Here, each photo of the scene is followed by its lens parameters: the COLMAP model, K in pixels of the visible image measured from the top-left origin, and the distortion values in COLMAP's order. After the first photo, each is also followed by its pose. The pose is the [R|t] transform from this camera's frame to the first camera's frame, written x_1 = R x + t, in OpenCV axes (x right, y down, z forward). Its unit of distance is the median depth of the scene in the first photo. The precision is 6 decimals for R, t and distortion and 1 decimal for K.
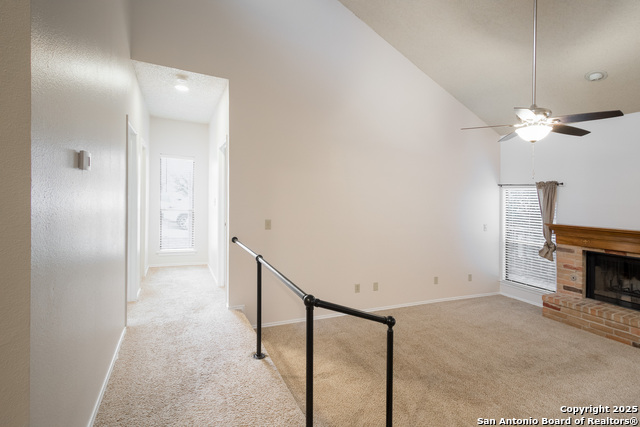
lens RADIAL K [[302.8, 0, 321.3], [0, 302.8, 182.7], [0, 0, 1]] dist [0.000827, -0.001430]
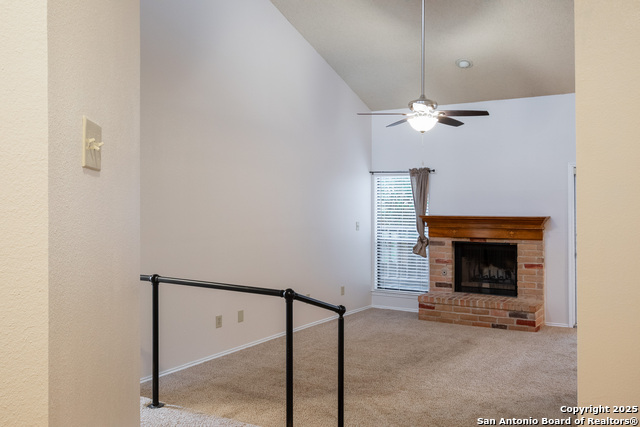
lens RADIAL K [[553.4, 0, 364.0], [0, 553.4, 168.8], [0, 0, 1]] dist [0.004581, -0.002648]
pose [[0.828677, -0.012786, 0.559581, -0.318493], [0.006352, 0.999890, 0.013439, -0.026523], [-0.559691, -0.007582, 0.828667, -0.265311]]
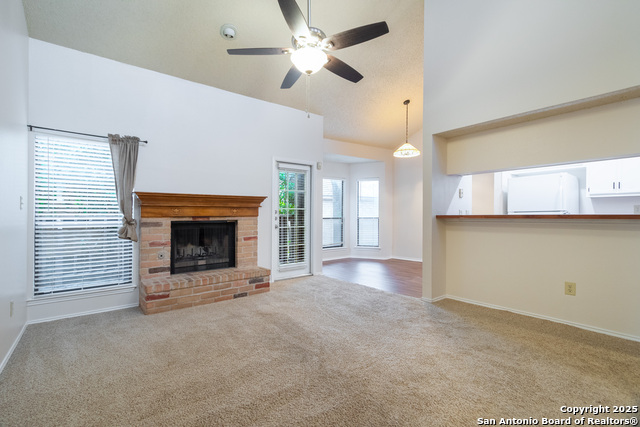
lens RADIAL K [[292.5, 0, 318.3], [0, 292.5, 211.6], [0, 0, 1]] dist [0.007203, -0.000704]
pose [[-0.224080, -0.026344, 0.974215, -0.053171], [-0.059866, 0.998119, 0.013220, 0.159525], [-0.972730, -0.055360, -0.225235, 0.788144]]
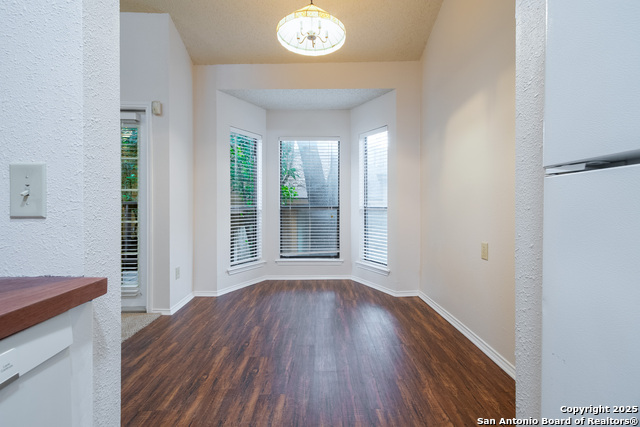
lens RADIAL K [[288.3, 0, 329.7], [0, 288.3, 195.9], [0, 0, 1]] dist [0.001337, -0.000156]
pose [[0.385505, -0.010936, 0.922641, 0.693611], [-0.034360, 0.999066, 0.026198, 0.149837], [-0.922066, -0.041801, 0.384770, -0.076393]]
